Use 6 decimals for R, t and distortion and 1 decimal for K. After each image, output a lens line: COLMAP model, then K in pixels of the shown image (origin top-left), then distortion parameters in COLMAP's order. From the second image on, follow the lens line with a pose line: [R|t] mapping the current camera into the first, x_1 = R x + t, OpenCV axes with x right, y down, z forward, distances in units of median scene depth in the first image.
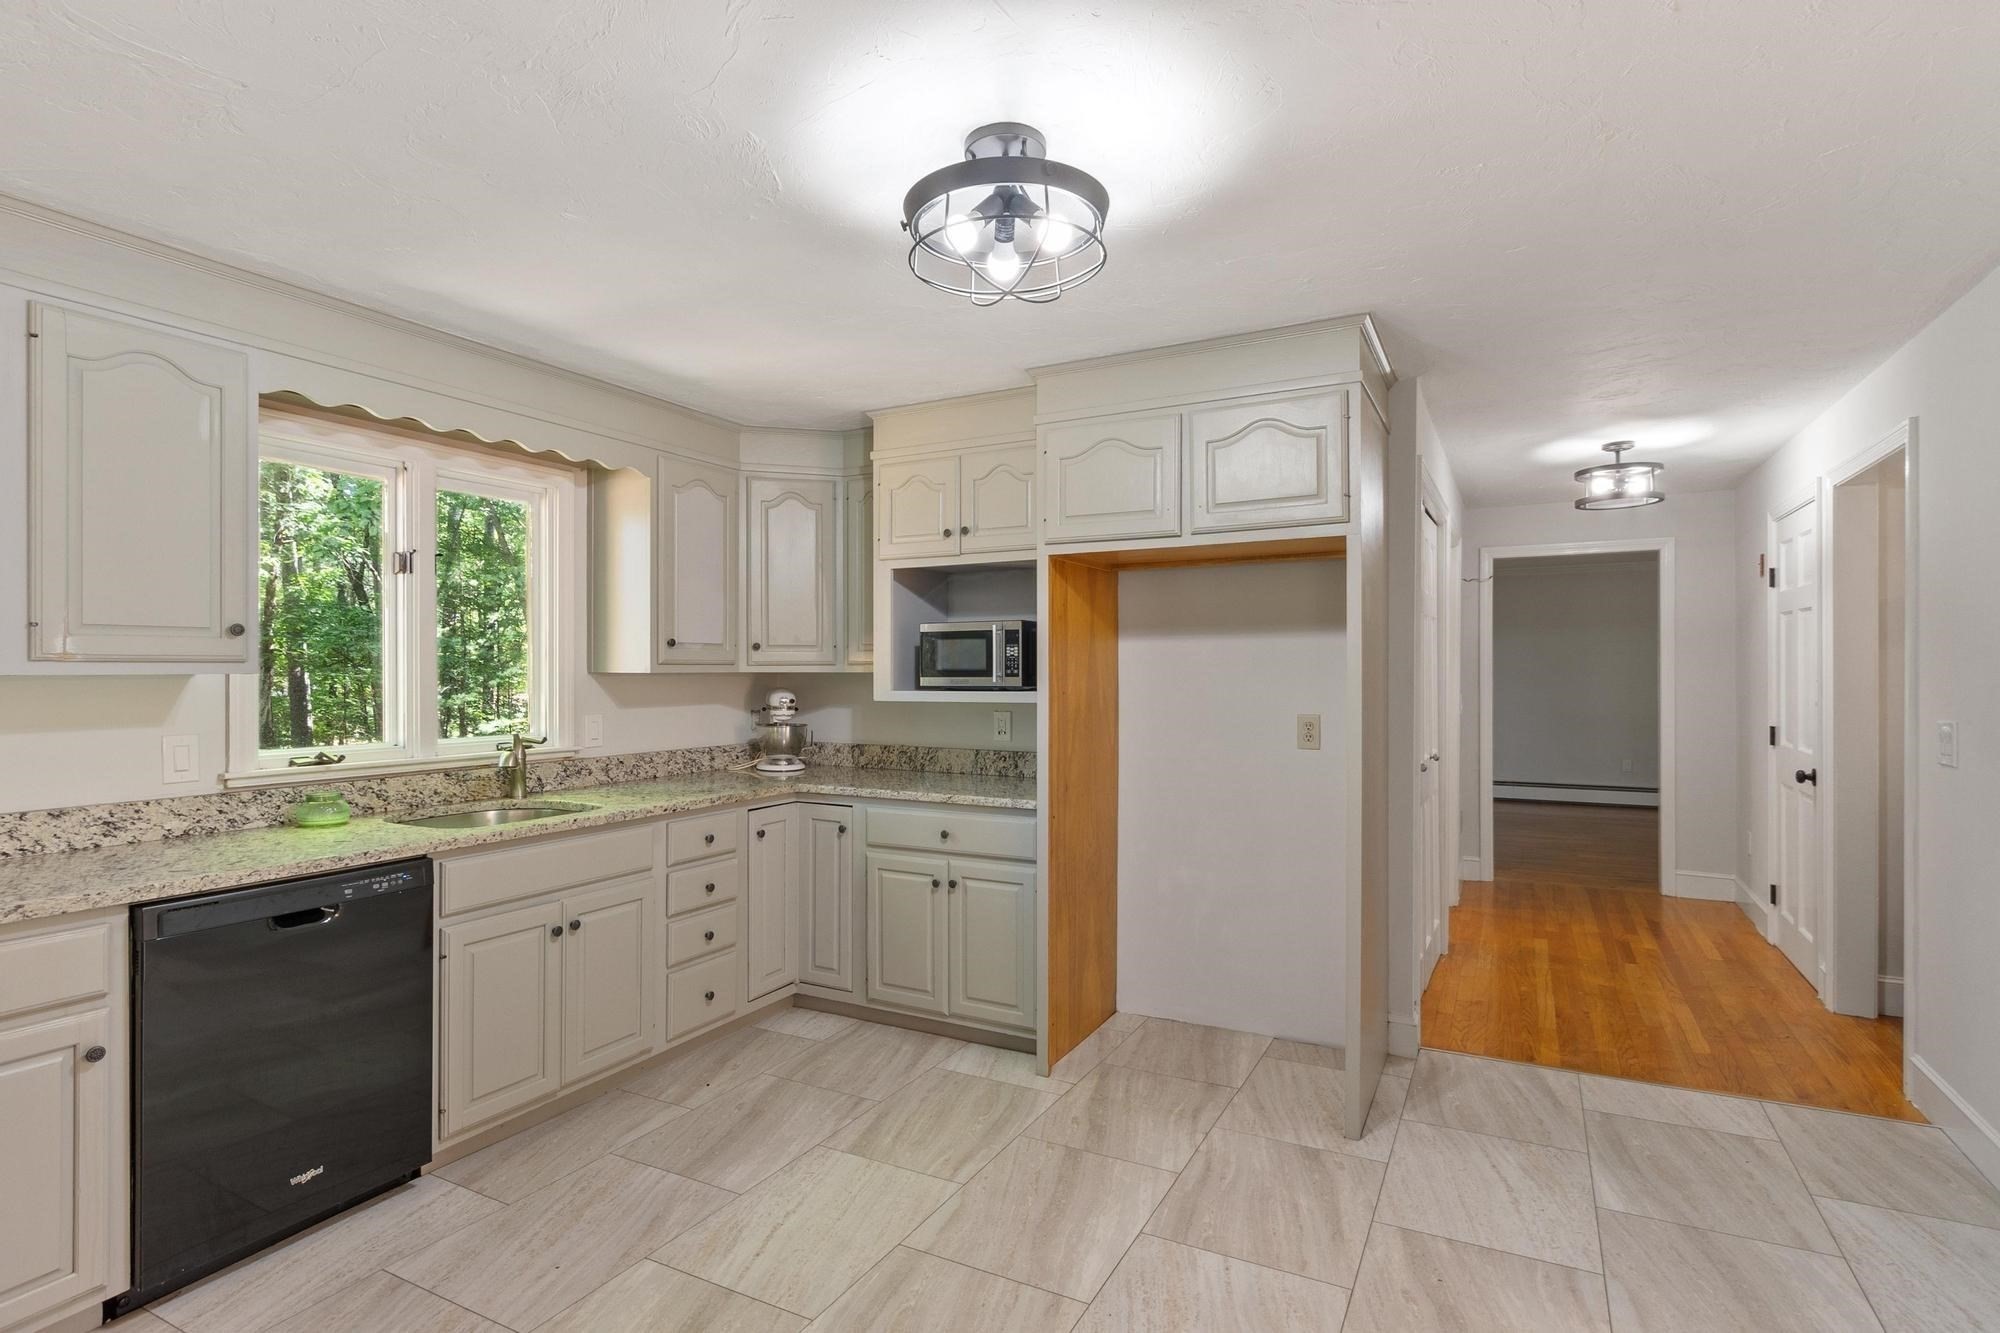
lens RADIAL K [[962.1, 0, 1000.2], [0, 962.1, 663.0], [0, 0, 1]] dist [0.005006, 0.000608]
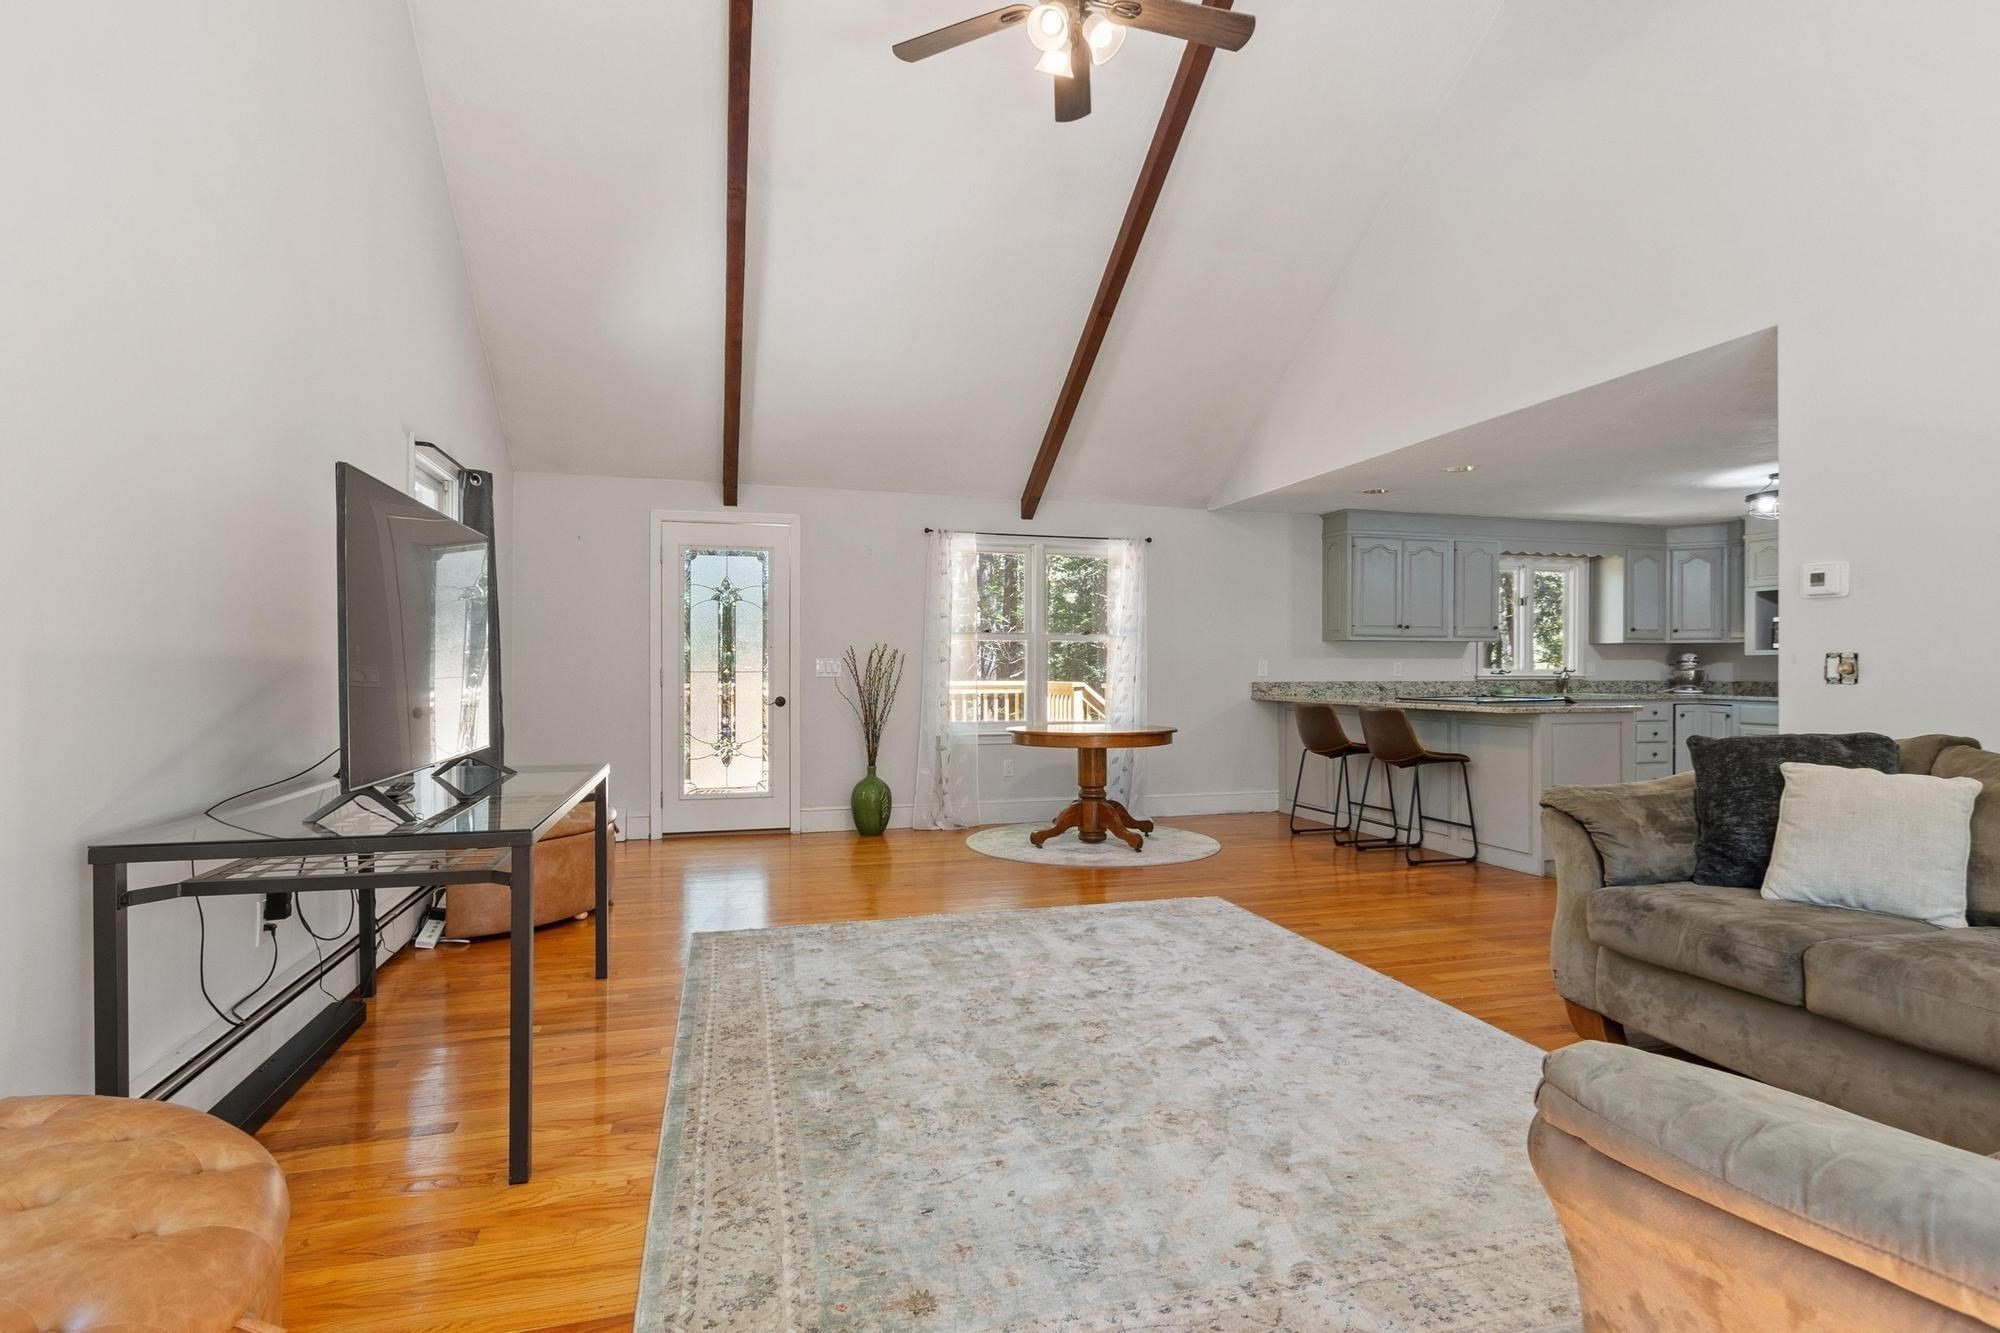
lens RADIAL K [[962.1, 0, 995.3], [0, 962.1, 663.0], [0, 0, 1]] dist [0.005006, 0.000608]
pose [[0.679317, 0.002735, -0.733840, 0.296203], [0.002827, 0.999976, 0.006344, 0.037523], [0.733839, -0.006384, 0.679293, -1.591471]]
